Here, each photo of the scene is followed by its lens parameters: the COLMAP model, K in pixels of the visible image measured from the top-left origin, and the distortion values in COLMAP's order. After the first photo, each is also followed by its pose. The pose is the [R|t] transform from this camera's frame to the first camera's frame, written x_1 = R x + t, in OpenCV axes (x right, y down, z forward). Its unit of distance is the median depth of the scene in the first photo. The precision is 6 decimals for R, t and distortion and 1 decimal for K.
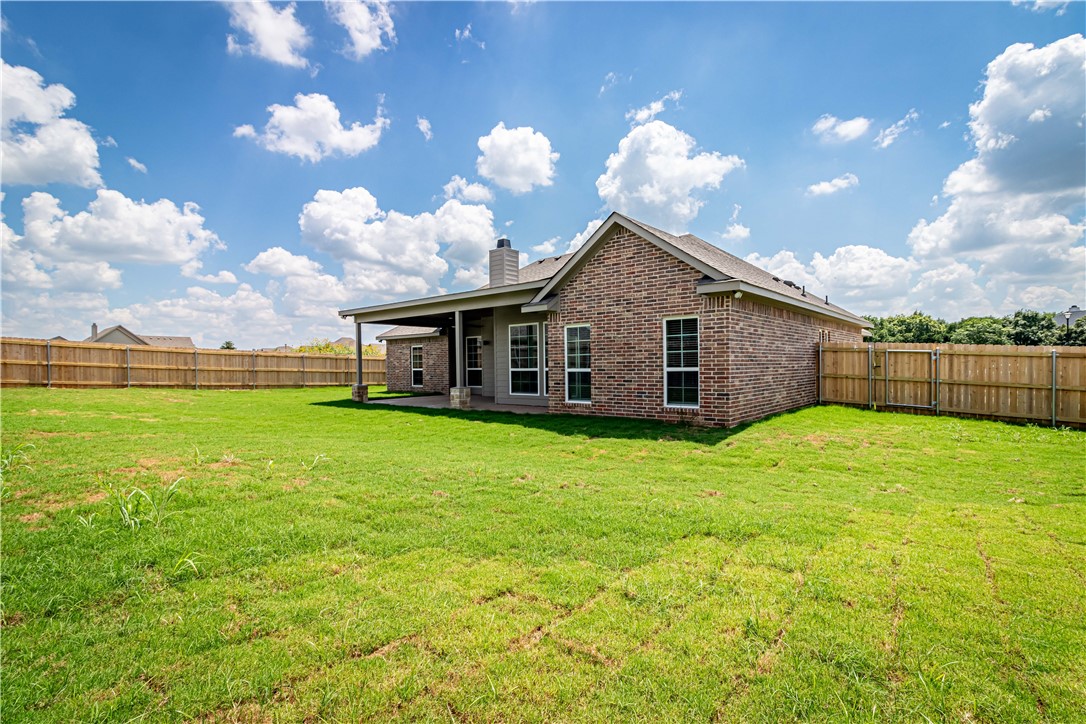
lens RADIAL K [[506.3, 0, 540.7], [0, 506.3, 365.8], [0, 0, 1]] dist [0.002648, 0.001041]
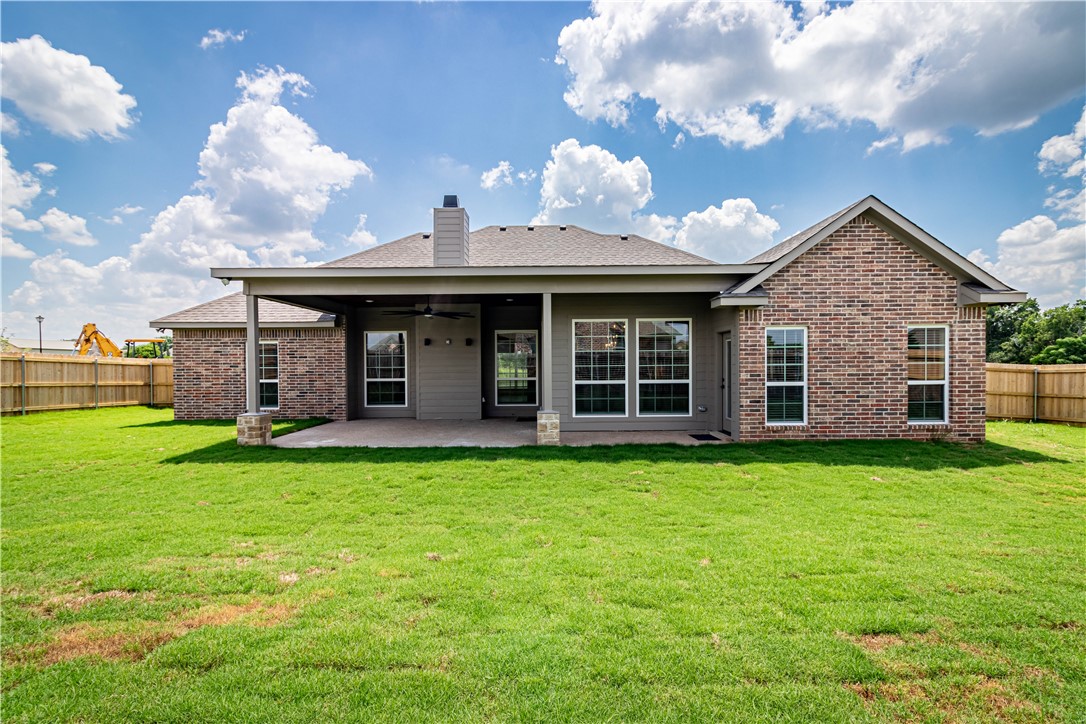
lens RADIAL K [[506.3, 0, 543.2], [0, 506.3, 363.1], [0, 0, 1]] dist [0.002648, 0.001041]
pose [[0.766512, 0.009697, 0.642157, -0.723315], [-0.001665, 0.999913, -0.013111, -0.012824], [-0.642228, 0.008981, 0.766461, 0.632463]]
